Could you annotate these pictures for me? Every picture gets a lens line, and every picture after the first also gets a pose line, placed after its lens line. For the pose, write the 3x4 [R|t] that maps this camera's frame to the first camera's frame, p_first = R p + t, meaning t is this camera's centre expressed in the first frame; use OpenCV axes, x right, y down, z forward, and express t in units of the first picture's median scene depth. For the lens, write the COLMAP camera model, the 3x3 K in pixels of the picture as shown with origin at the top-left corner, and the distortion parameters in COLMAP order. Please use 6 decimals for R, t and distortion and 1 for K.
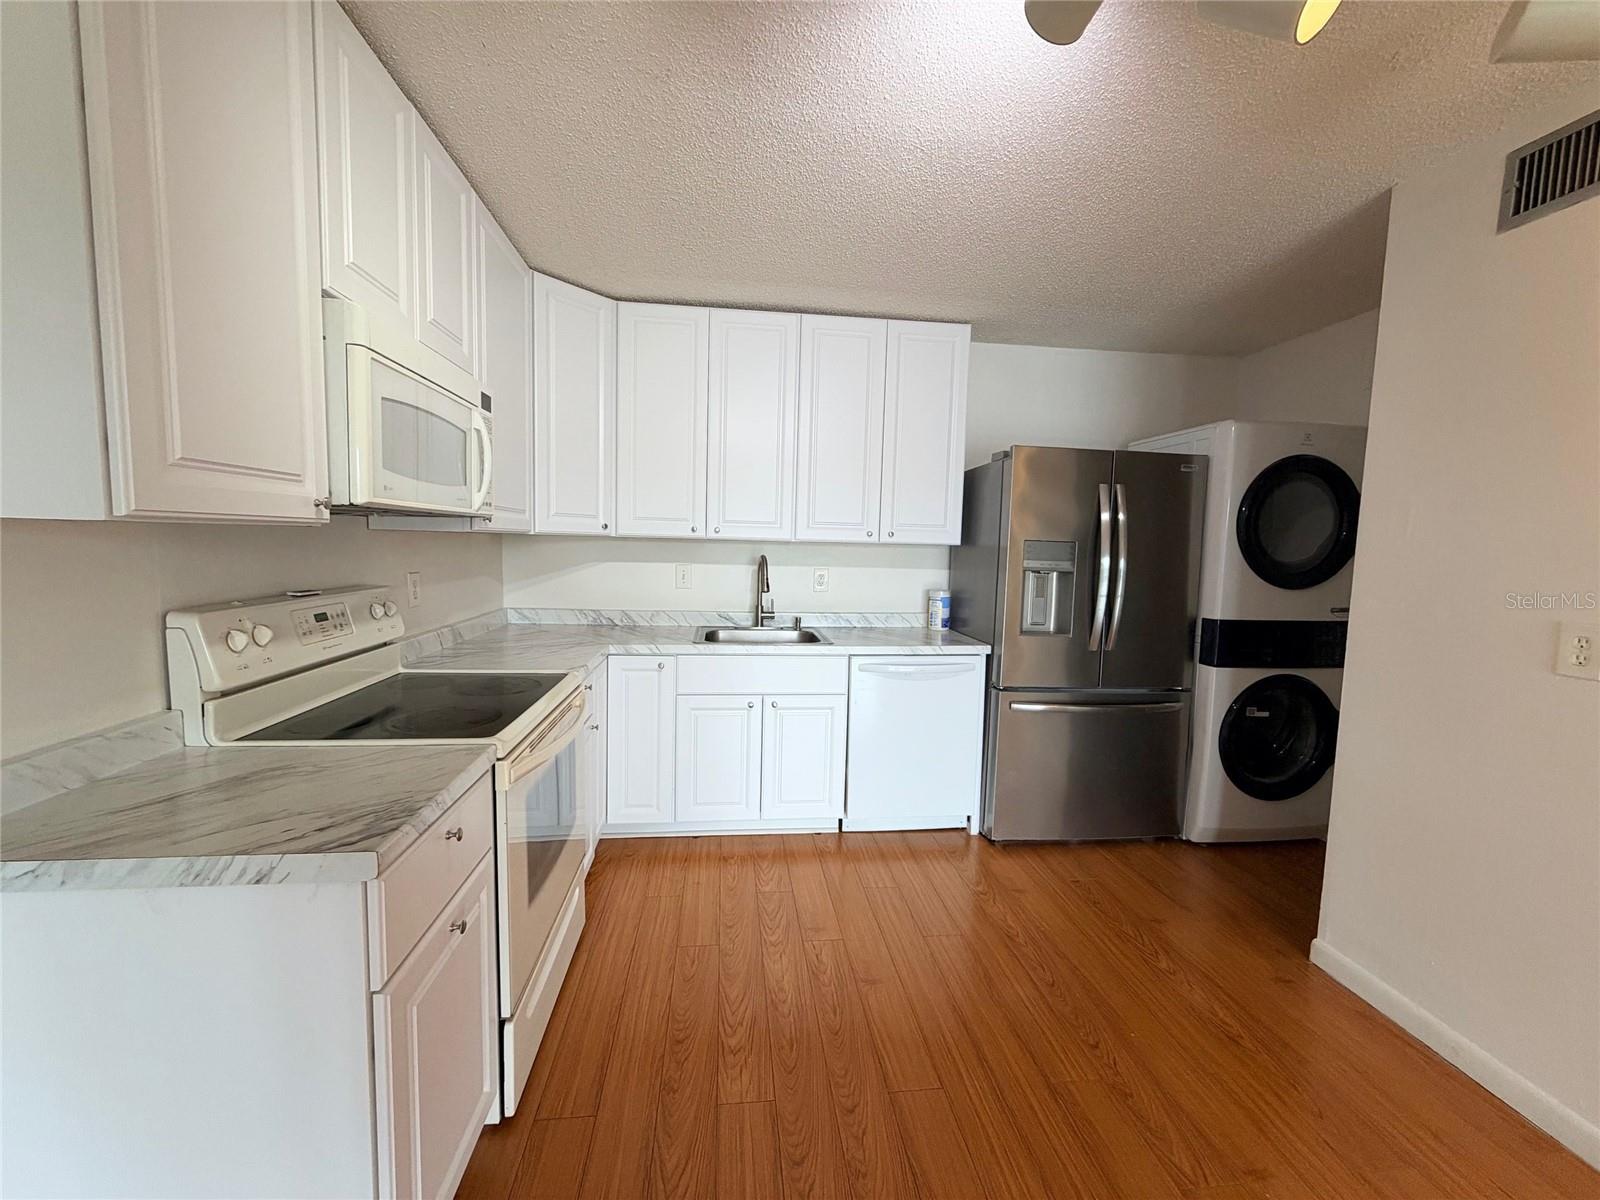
lens RADIAL K [[642.1, 0, 800.0], [0, 642.1, 600.0], [0, 0, 1]] dist [-0.002152, -0.000138]
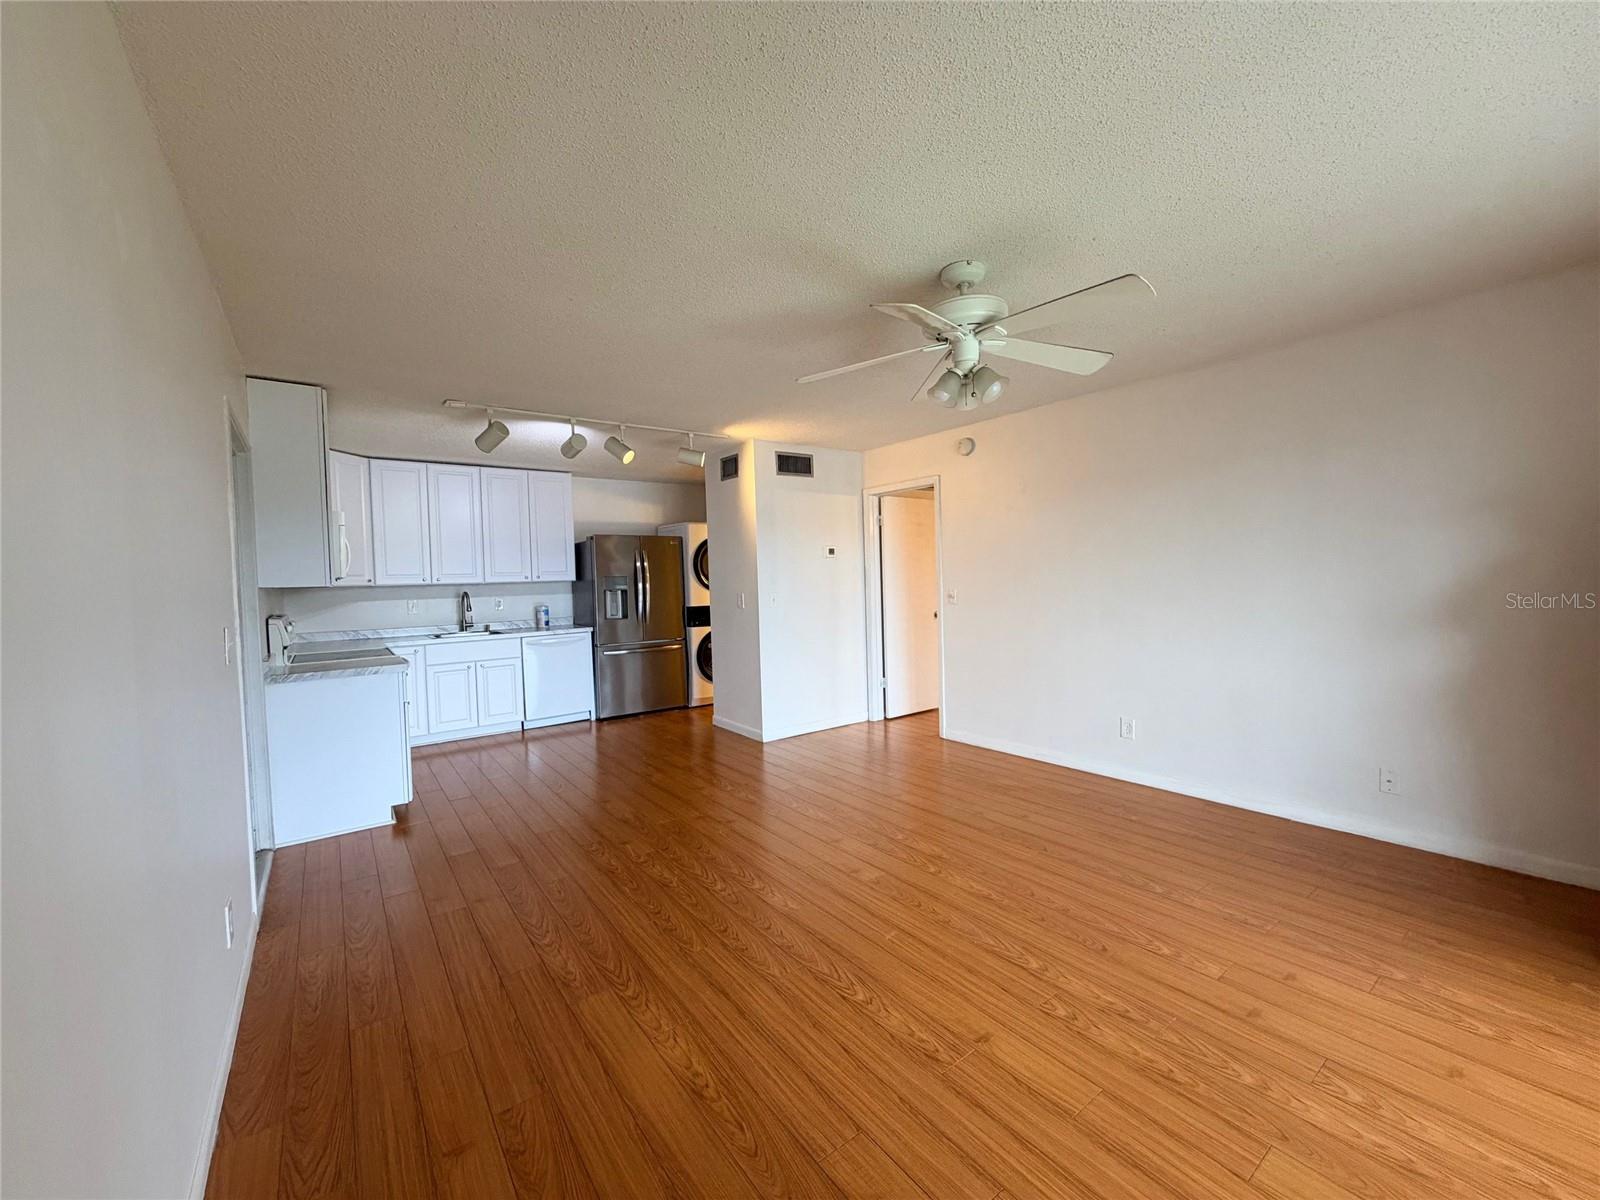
lens RADIAL K [[642.1, 0, 800.0], [0, 642.1, 600.0], [0, 0, 1]] dist [-0.002152, -0.000138]
pose [[0.864961, -0.068203, 0.497183, -0.154155], [0.094570, 0.995124, -0.028014, 0.104119], [-0.492848, 0.071250, 0.867193, -1.151248]]
